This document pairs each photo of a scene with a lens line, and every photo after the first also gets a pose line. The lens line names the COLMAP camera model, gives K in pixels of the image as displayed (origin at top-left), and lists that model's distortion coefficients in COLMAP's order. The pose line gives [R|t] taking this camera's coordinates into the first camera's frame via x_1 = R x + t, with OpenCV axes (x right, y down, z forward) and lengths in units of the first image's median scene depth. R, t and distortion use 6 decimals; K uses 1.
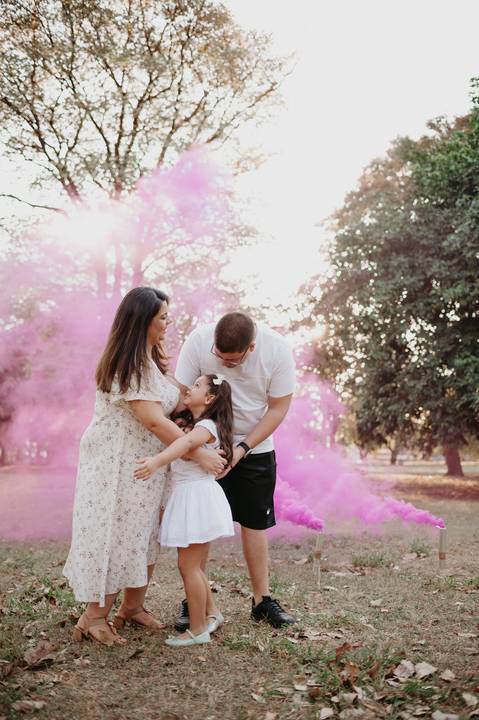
lens RADIAL K [[712.7, 0, 243.7], [0, 712.7, 357.0], [0, 0, 1]] dist [-0.106753, 0.111302]
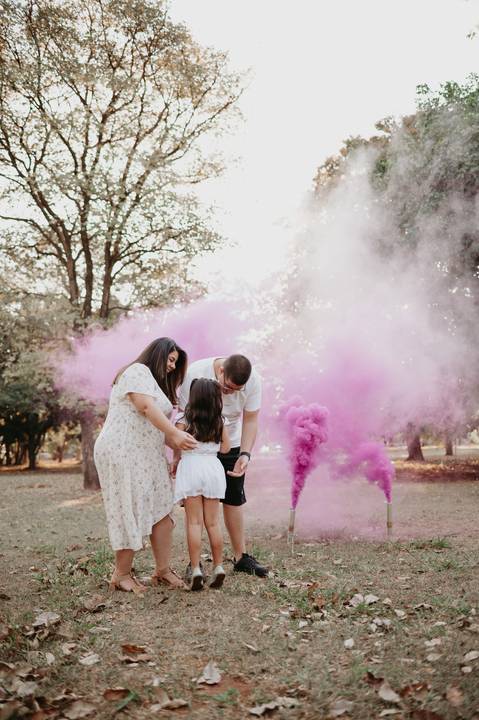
lens RADIAL K [[712.5, 0, 236.1], [0, 712.5, 352.9], [0, 0, 1]] dist [-0.107108, 0.108899]
pose [[0.998504, -0.035520, 0.041567, -0.008684], [0.035293, 0.999358, 0.006166, -0.010880], [-0.041759, -0.004690, 0.999117, -0.064384]]
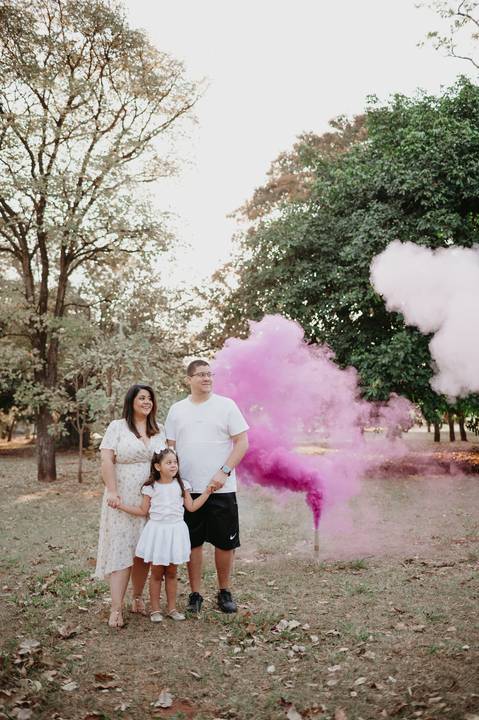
lens RADIAL K [[711.6, 0, 246.2], [0, 711.6, 356.3], [0, 0, 1]] dist [-0.106291, 0.098907]
pose [[0.992251, -0.021679, 0.122346, -0.009428], [0.016227, 0.998838, 0.045380, -0.048394], [-0.123188, -0.043043, 0.991450, -0.111157]]
